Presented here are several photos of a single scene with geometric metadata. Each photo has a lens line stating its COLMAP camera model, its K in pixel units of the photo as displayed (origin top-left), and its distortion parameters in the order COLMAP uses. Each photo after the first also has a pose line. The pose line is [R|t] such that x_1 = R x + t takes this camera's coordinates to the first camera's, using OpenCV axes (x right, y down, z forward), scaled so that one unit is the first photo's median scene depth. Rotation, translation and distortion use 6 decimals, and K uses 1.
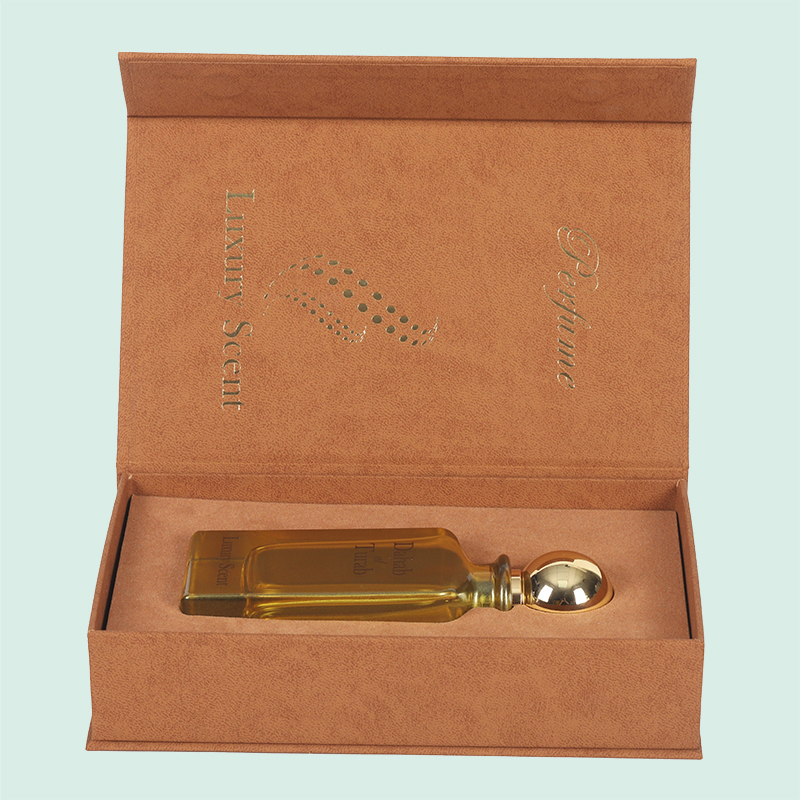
lens RADIAL K [[3670.5, 0, 400.0], [0, 3670.5, 400.0], [0, 0, 1]] dist [-0.640778, 6.635991]
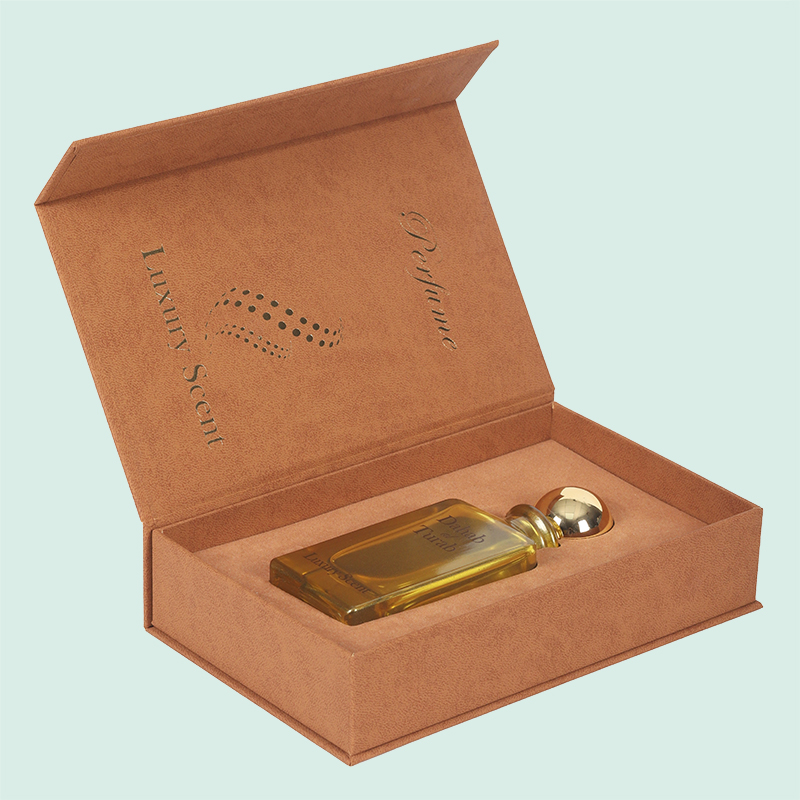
lens RADIAL K [[3670.5, 0, 400.0], [0, 3670.5, 400.0], [0, 0, 1]] dist [-0.640778, 6.635991]
pose [[0.747307, -0.250340, 0.615518, -0.662848], [0.241664, 0.965277, 0.099186, -0.103895], [-0.618976, 0.074626, 0.781857, 0.130899]]
